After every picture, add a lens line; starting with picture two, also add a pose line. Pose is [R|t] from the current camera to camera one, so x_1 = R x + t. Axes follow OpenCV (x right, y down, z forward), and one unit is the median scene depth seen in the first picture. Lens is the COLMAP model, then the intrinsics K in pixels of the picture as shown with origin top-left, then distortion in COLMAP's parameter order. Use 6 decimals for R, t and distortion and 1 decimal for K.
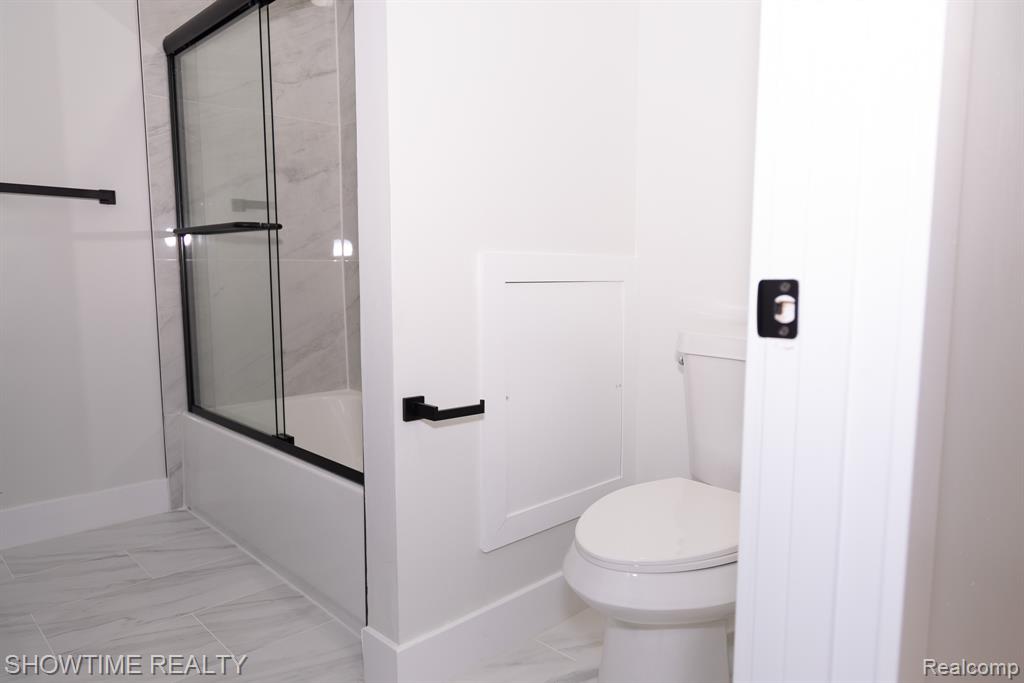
lens RADIAL K [[696.4, 0, 512.0], [0, 696.4, 341.5], [0, 0, 1]] dist [0.003384, 0.000352]
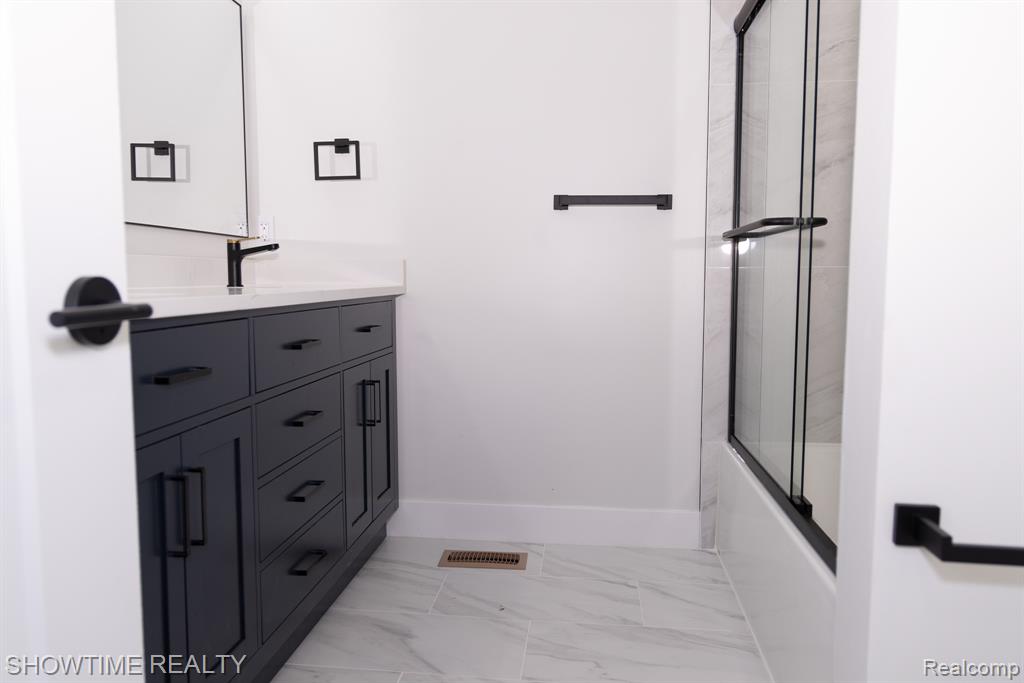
lens RADIAL K [[738.6, 0, 512.0], [0, 738.6, 341.5], [0, 0, 1]] dist [0.011936, 0.001119]
pose [[0.648575, 0.070419, -0.757886, 0.055340], [-0.082814, 0.996329, 0.021704, -0.023280], [0.756632, 0.048686, 0.652026, 0.197642]]
